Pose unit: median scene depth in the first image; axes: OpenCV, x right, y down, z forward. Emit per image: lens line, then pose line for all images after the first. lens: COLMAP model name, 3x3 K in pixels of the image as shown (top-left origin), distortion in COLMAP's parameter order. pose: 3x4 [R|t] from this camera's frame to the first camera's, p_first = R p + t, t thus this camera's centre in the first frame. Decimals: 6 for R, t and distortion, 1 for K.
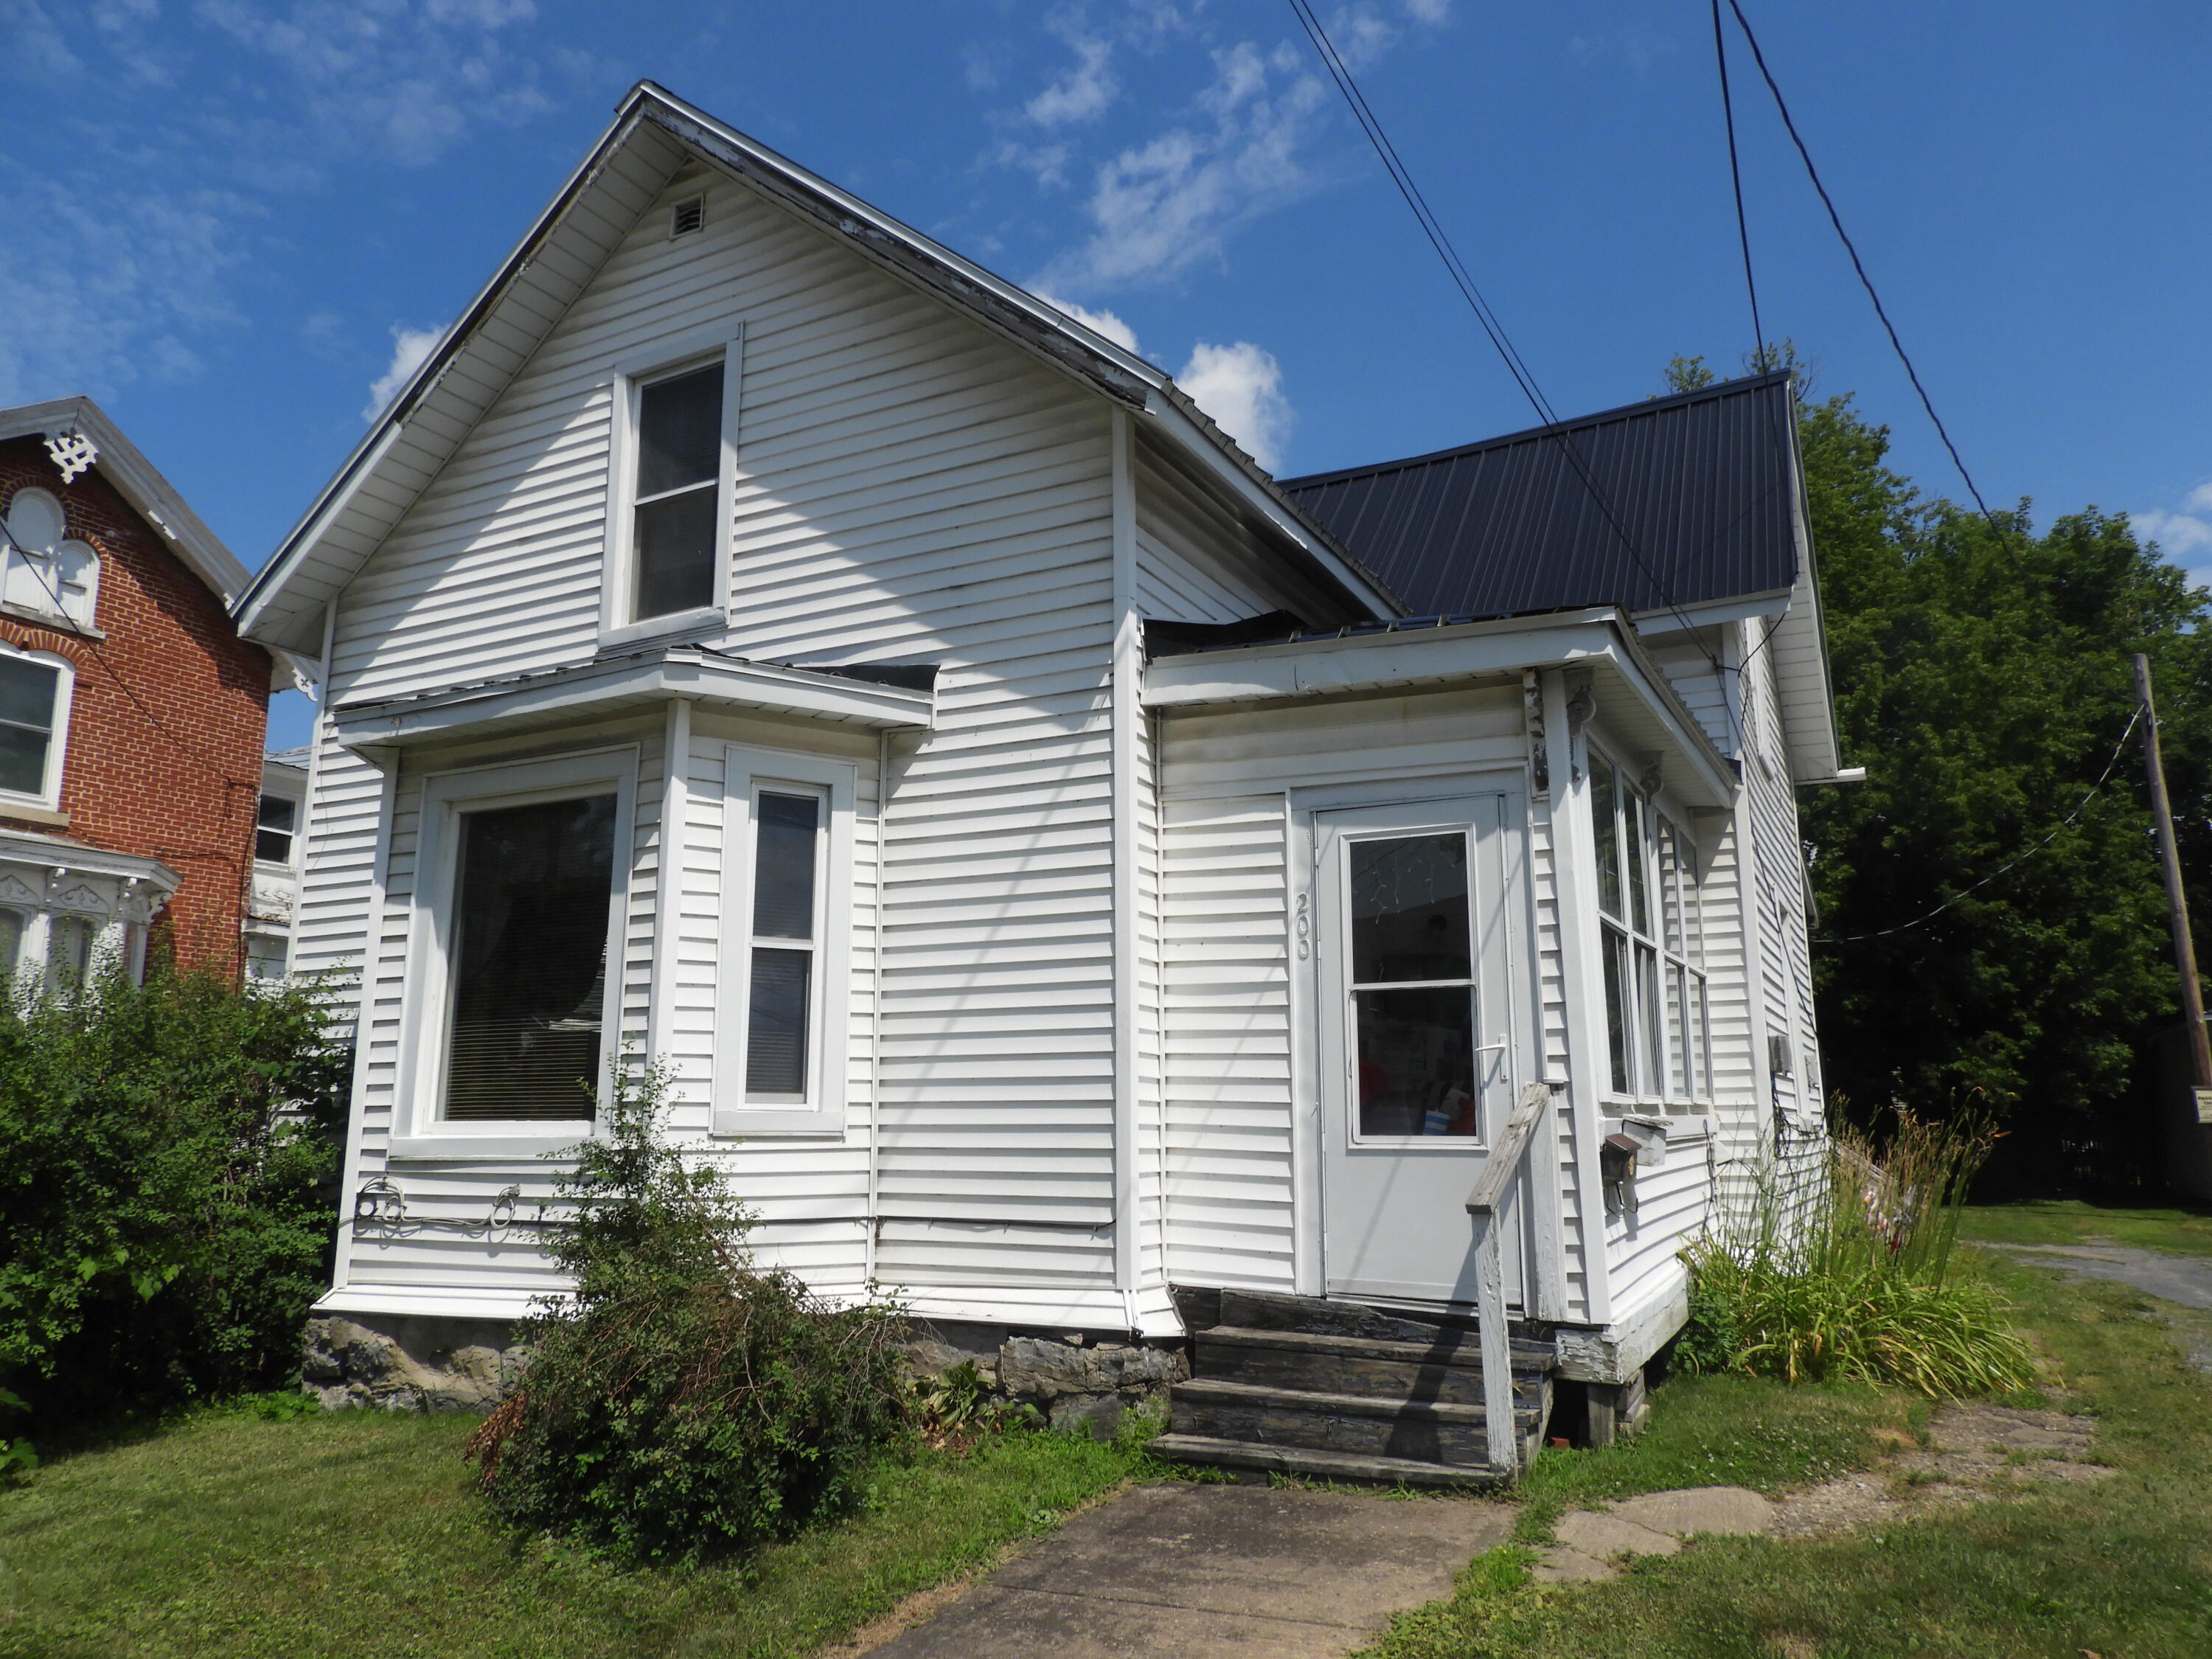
lens RADIAL K [[1591.7, 0, 1106.0], [0, 1591.7, 829.5], [0, 0, 1]] dist [0.010560, -0.003998]
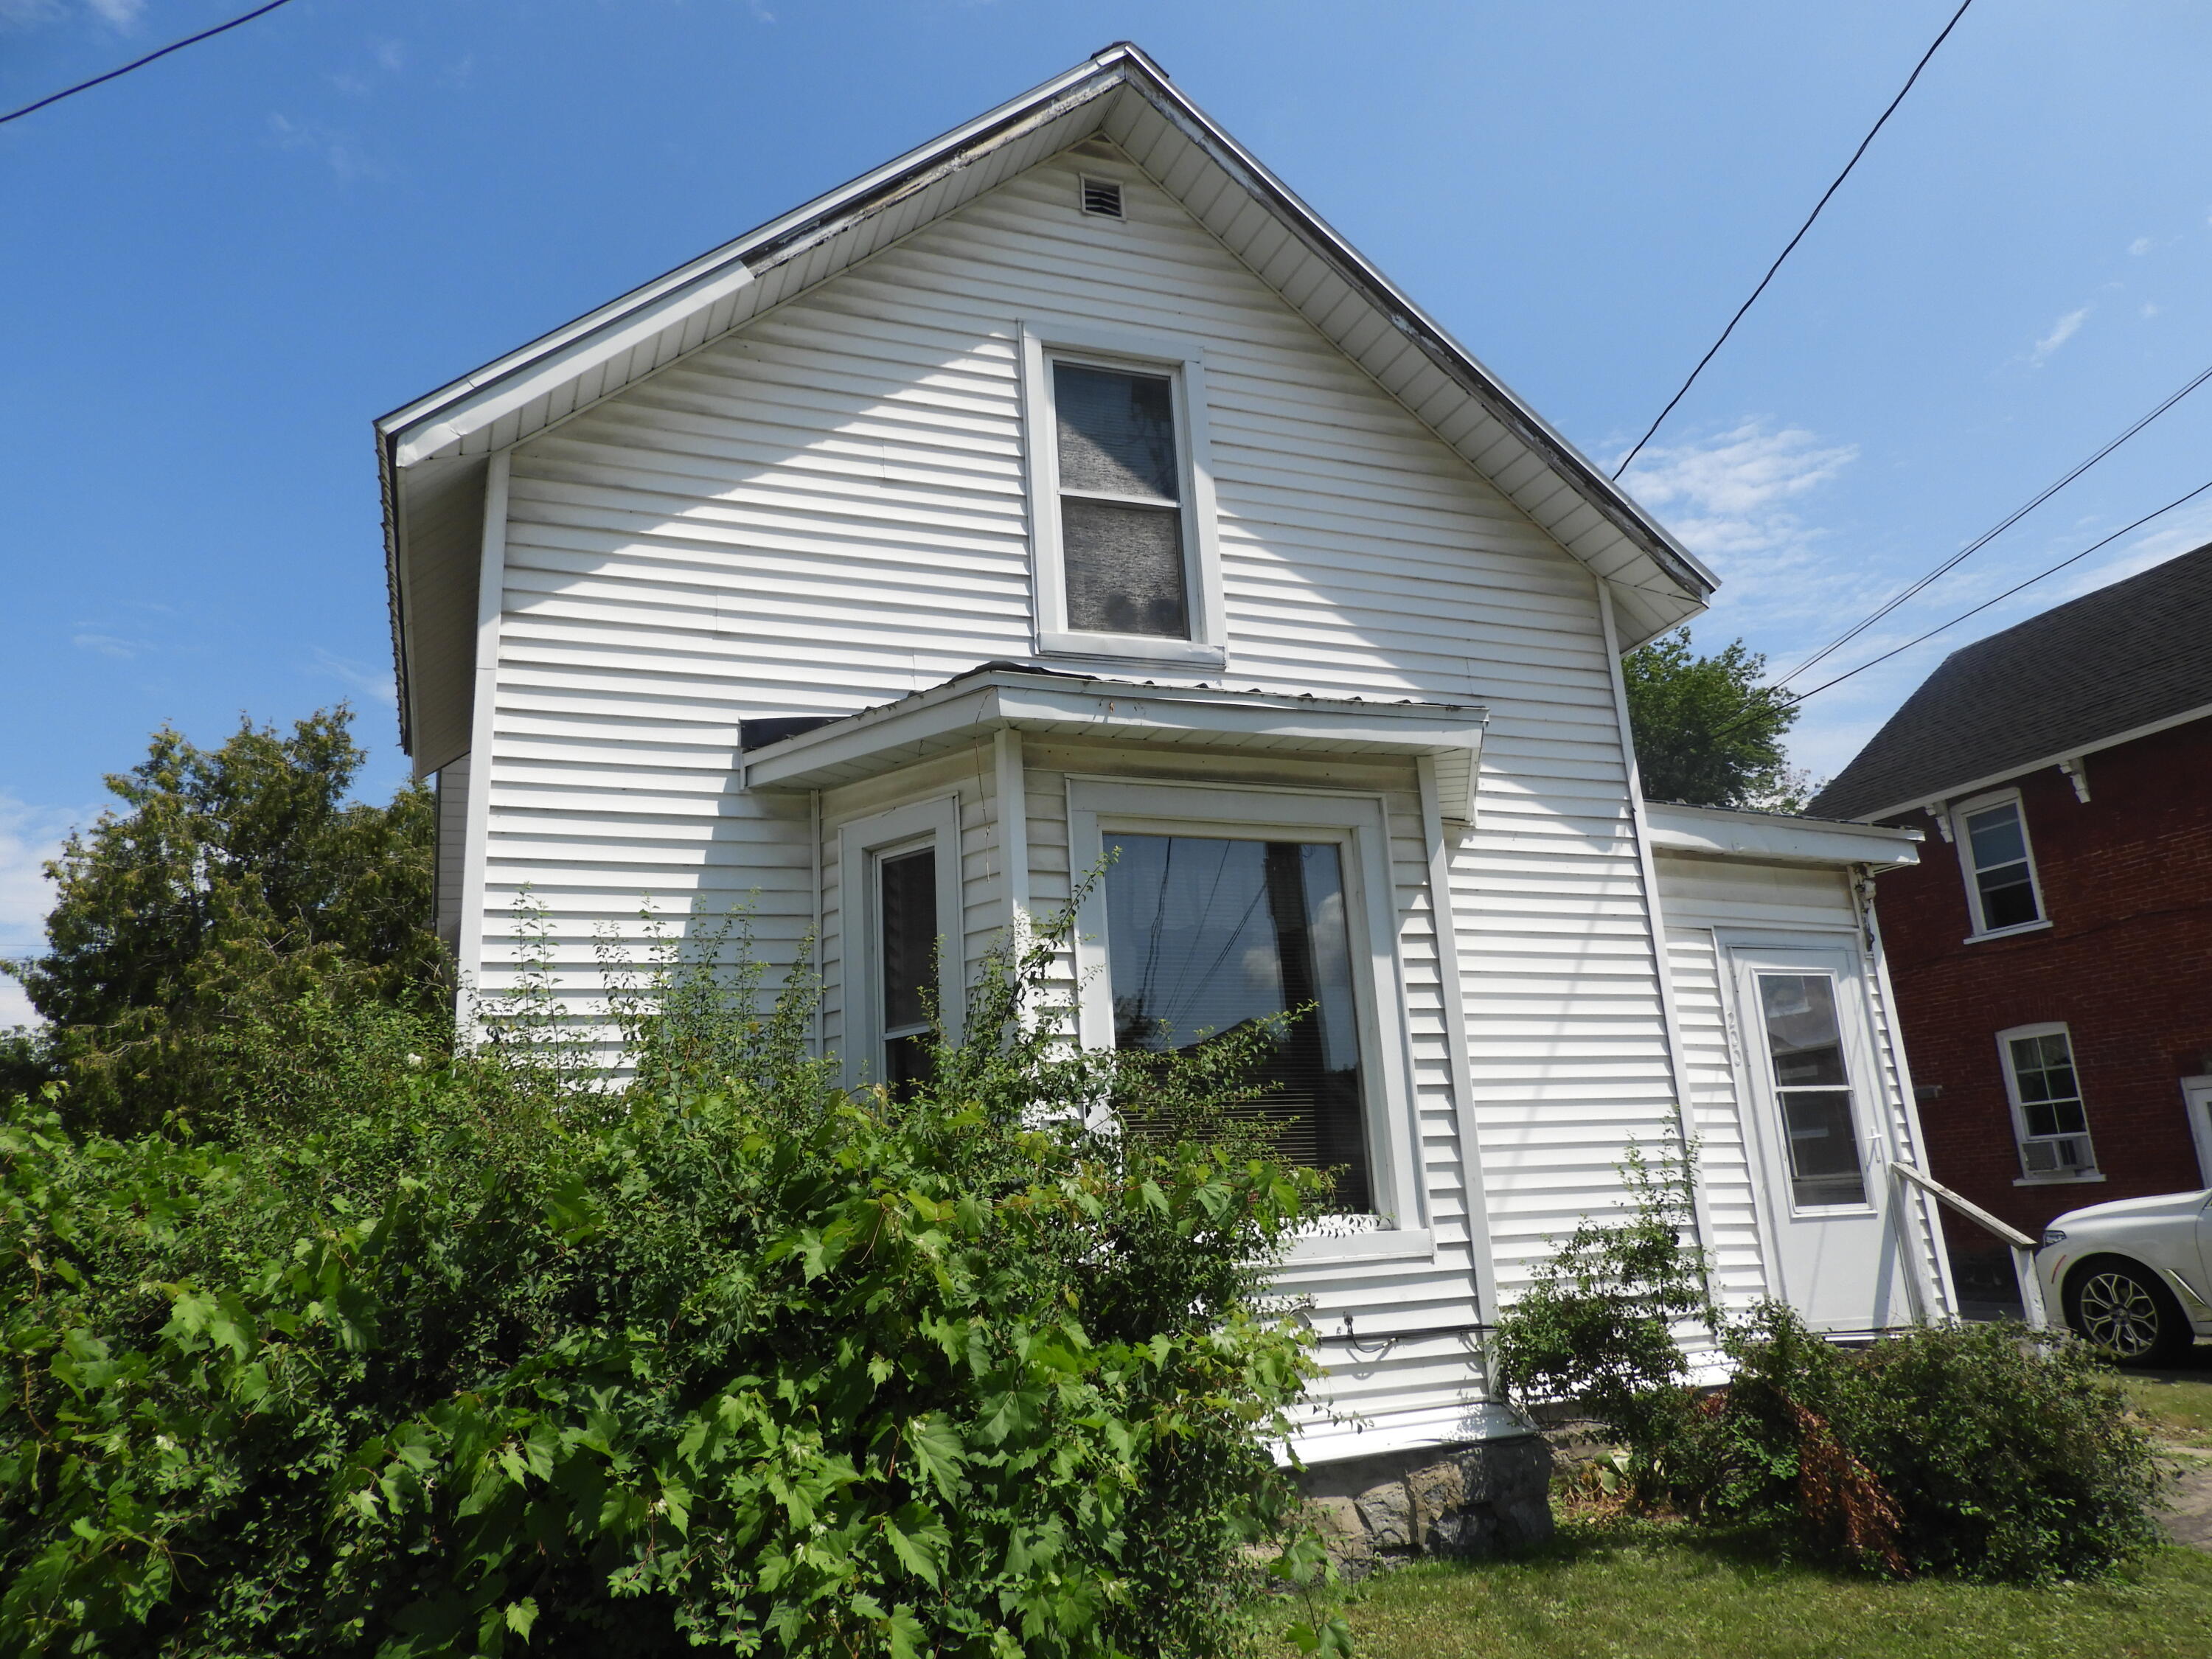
lens RADIAL K [[1591.7, 0, 1106.0], [0, 1591.7, 829.5], [0, 0, 1]] dist [0.010560, -0.003998]
pose [[0.646679, 0.157139, 0.746400, -1.057129], [-0.089919, 0.987431, -0.129978, 0.097120], [-0.757443, 0.016939, 0.652681, 0.513755]]
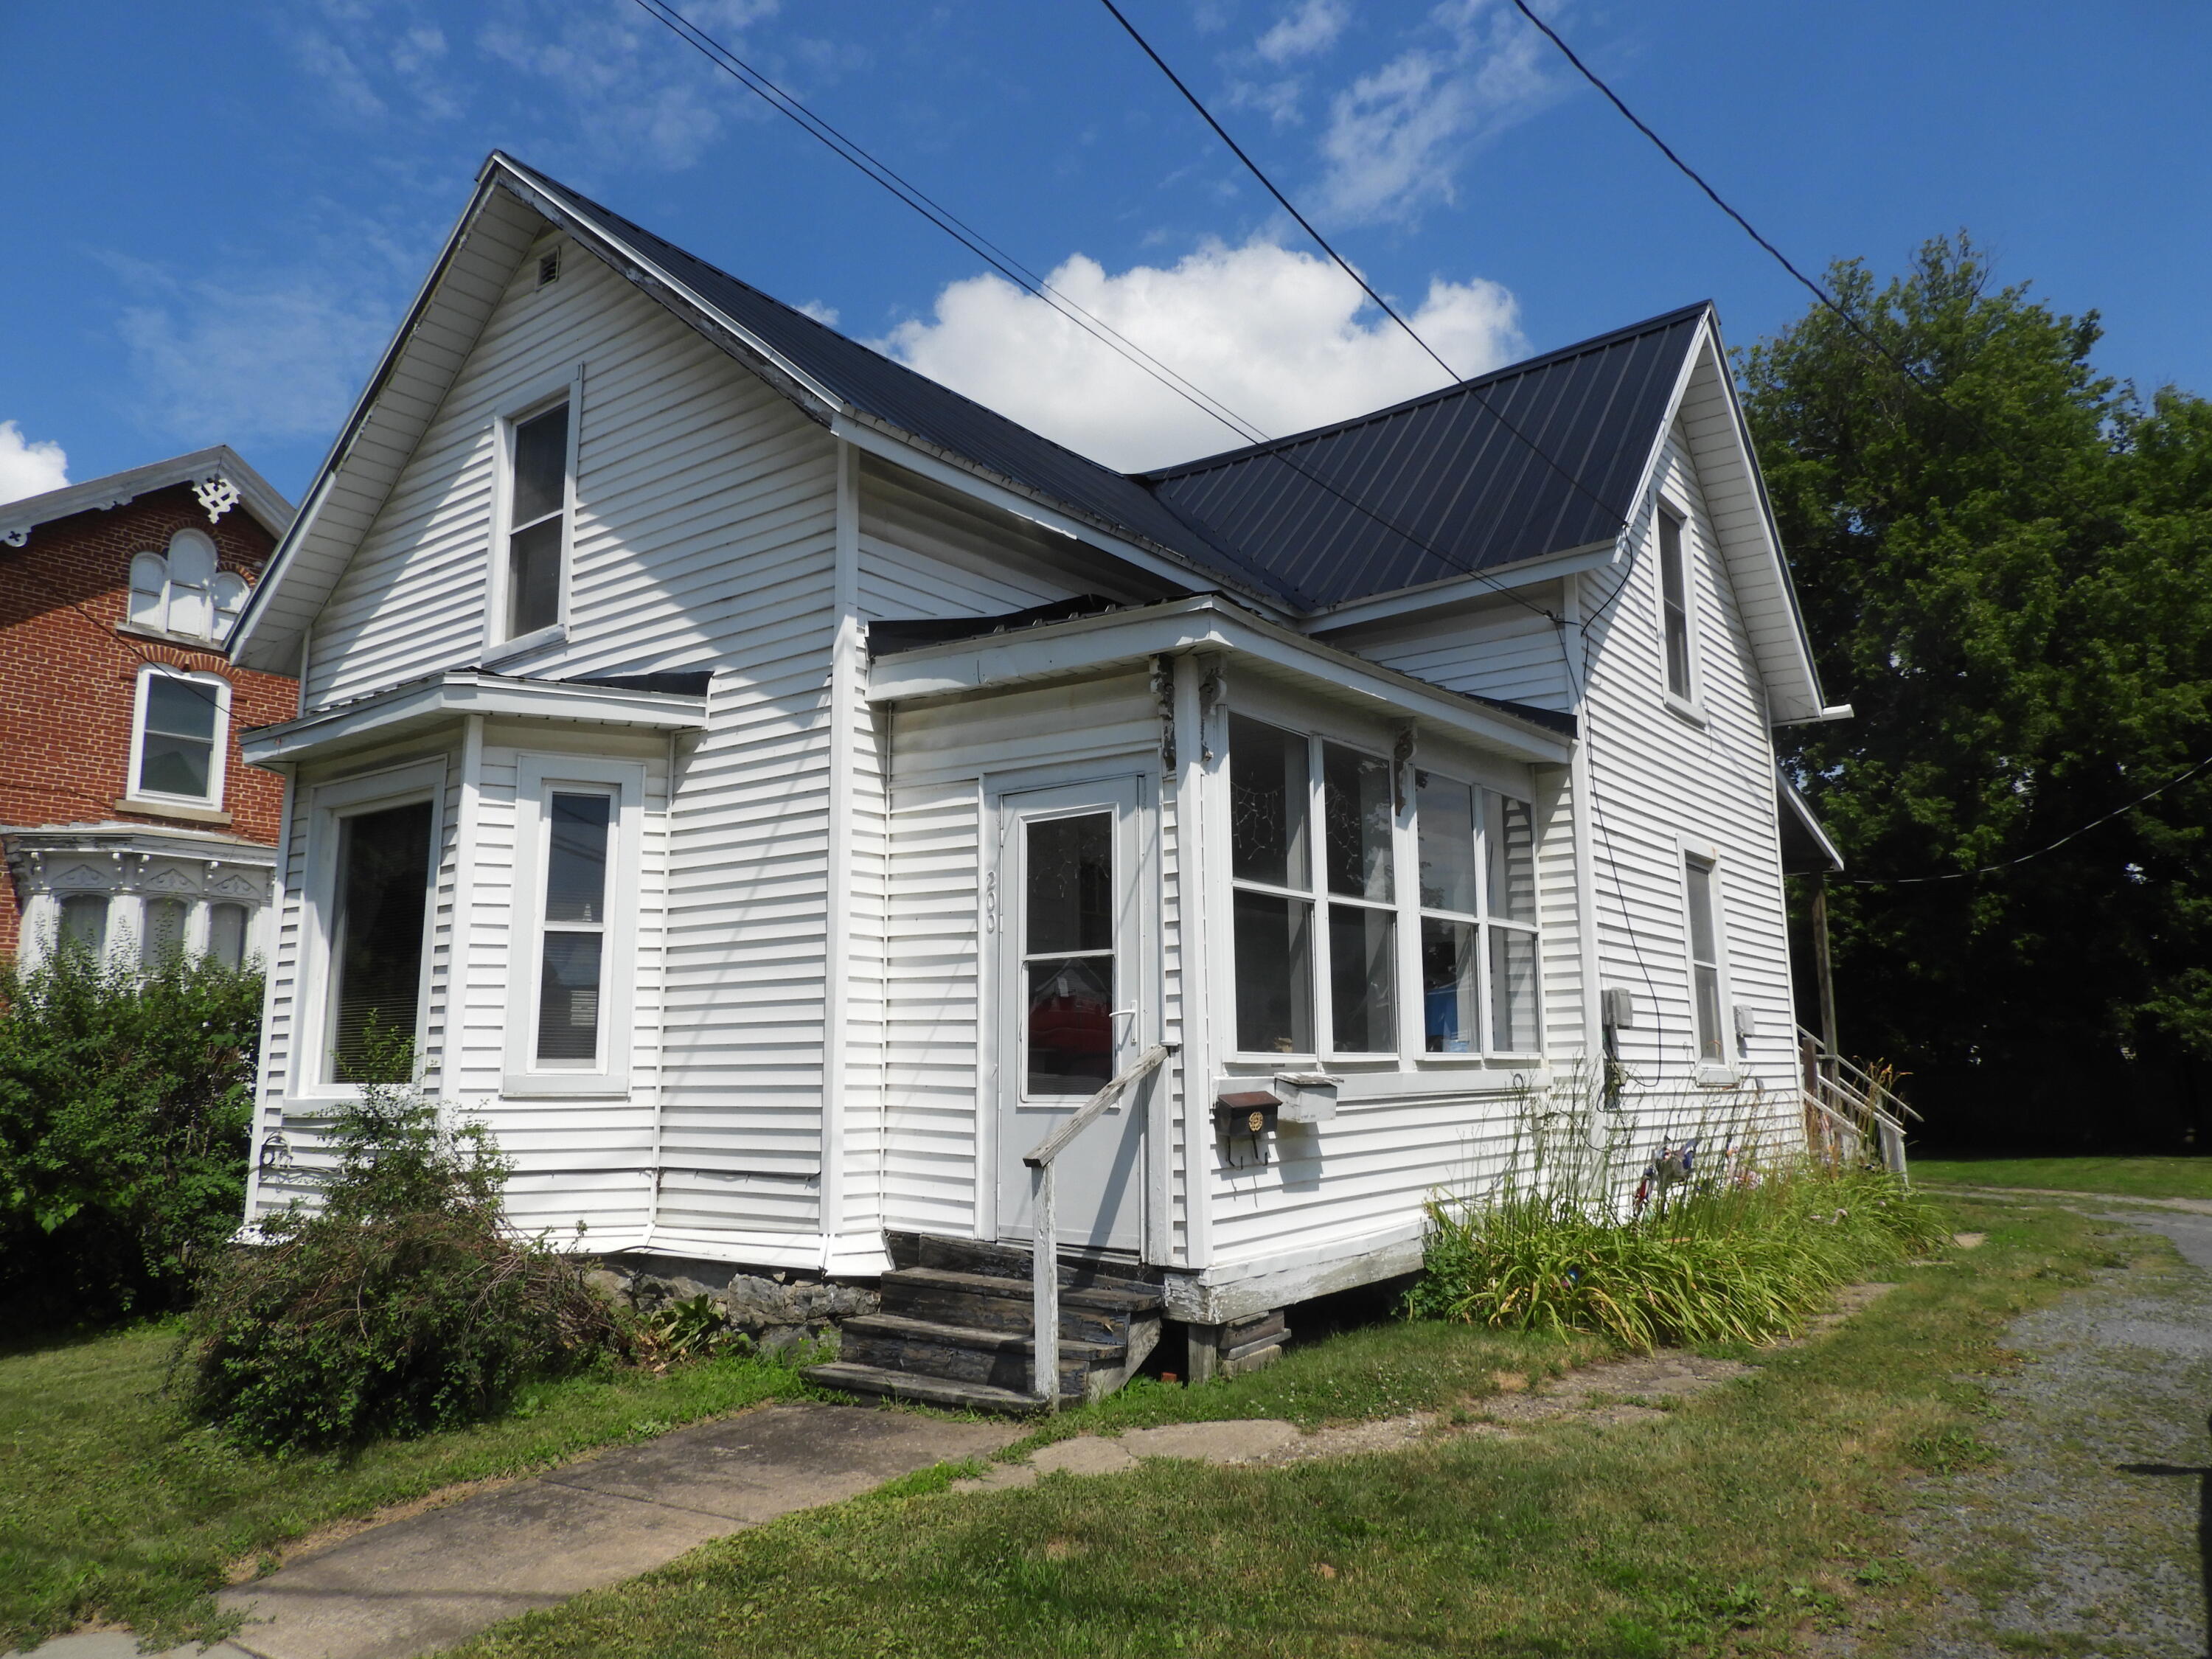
lens RADIAL K [[1589.5, 0, 1098.6], [0, 1589.5, 827.7], [0, 0, 1]] dist [0.006569, -0.001997]
pose [[0.985169, -0.032651, -0.168451, 0.350015], [0.037703, 0.998927, 0.026878, -0.014580], [0.167393, -0.032831, 0.985344, -0.045960]]
